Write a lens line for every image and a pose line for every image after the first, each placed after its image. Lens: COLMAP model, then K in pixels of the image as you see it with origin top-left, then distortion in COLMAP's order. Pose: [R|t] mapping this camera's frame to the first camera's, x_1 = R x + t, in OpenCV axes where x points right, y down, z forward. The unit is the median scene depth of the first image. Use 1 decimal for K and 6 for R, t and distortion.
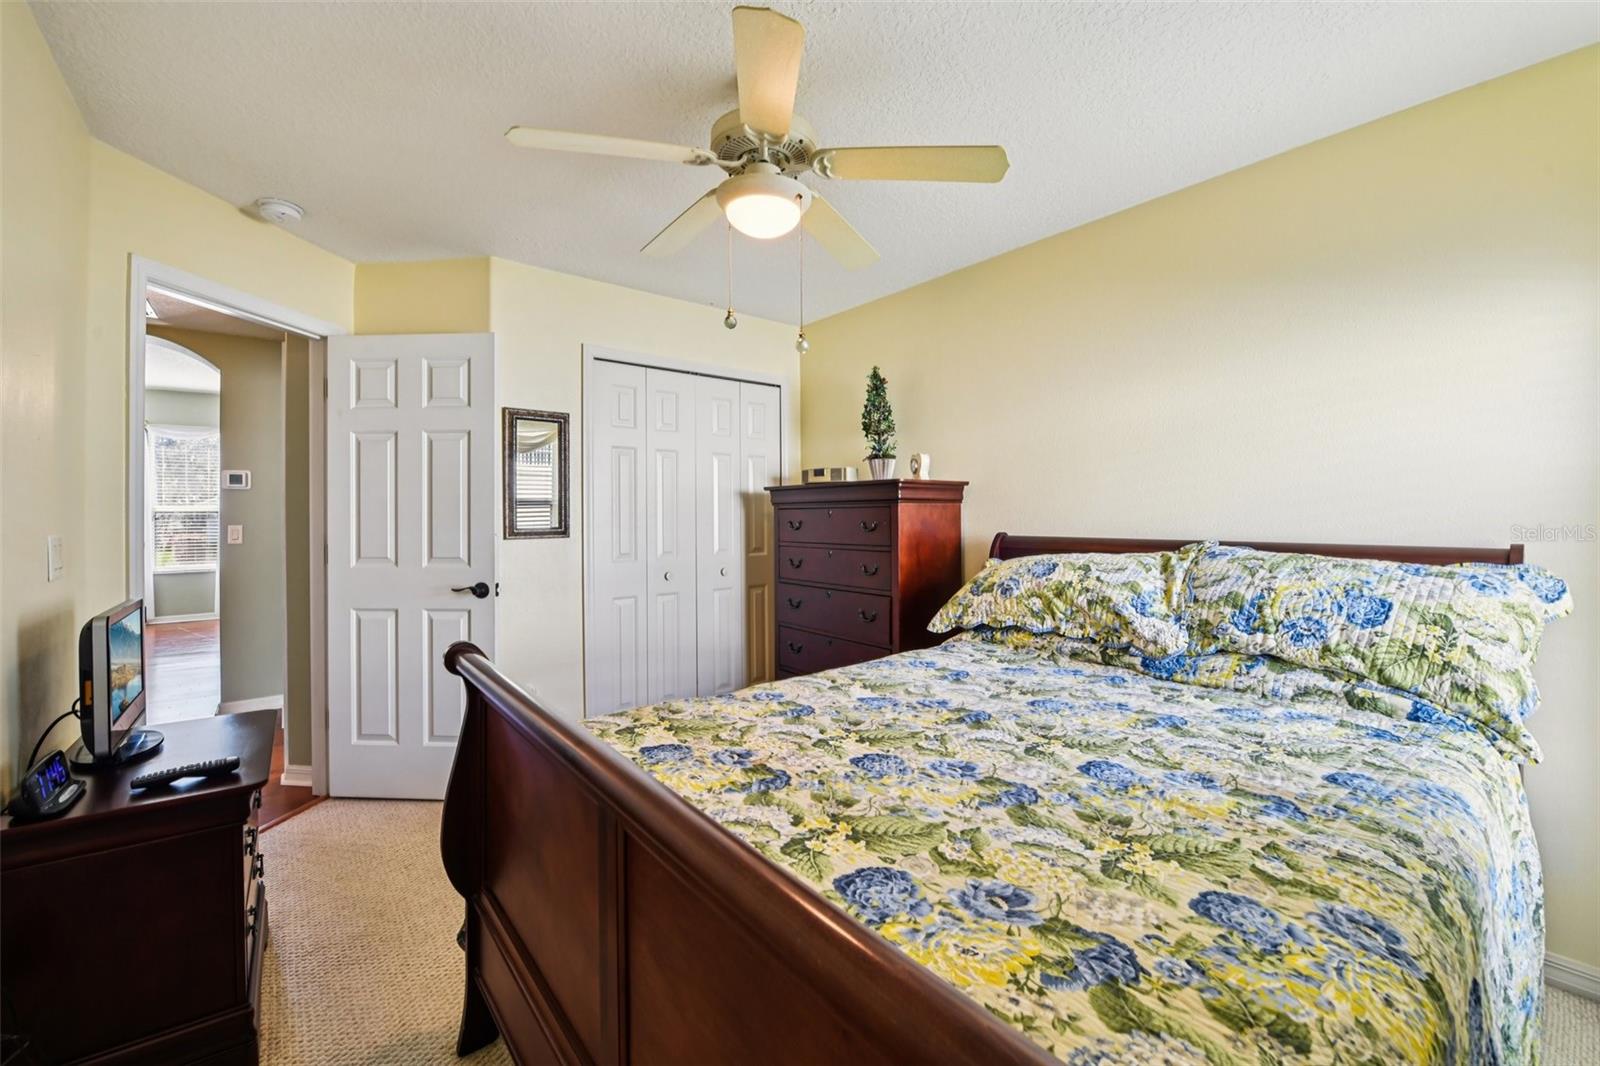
lens RADIAL K [[646.7, 0, 796.0], [0, 646.7, 520.4], [0, 0, 1]] dist [-0.016326, -0.000225]
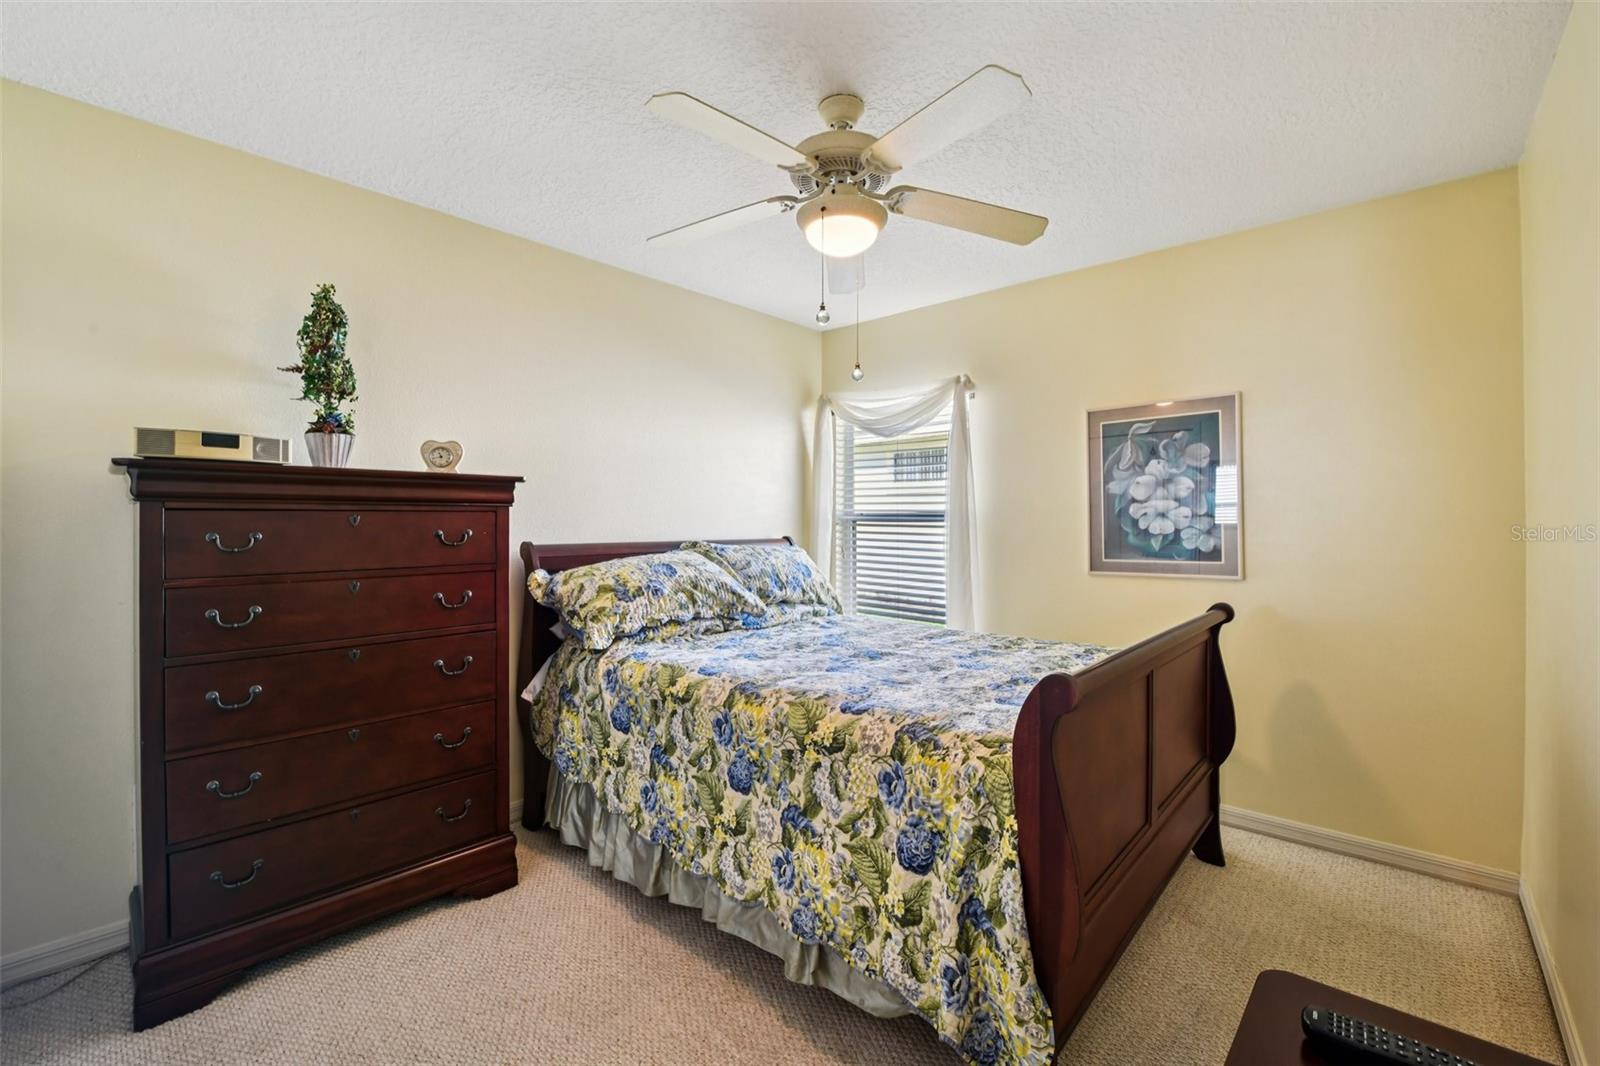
lens RADIAL K [[678.6, 0, 792.6], [0, 678.6, 519.4], [0, 0, 1]] dist [-0.001584, -0.000021]
pose [[-0.145079, -0.000385, 0.989420, -0.876369], [0.004174, 0.999991, 0.001001, -0.014041], [-0.989411, 0.004275, -0.145076, 0.966131]]
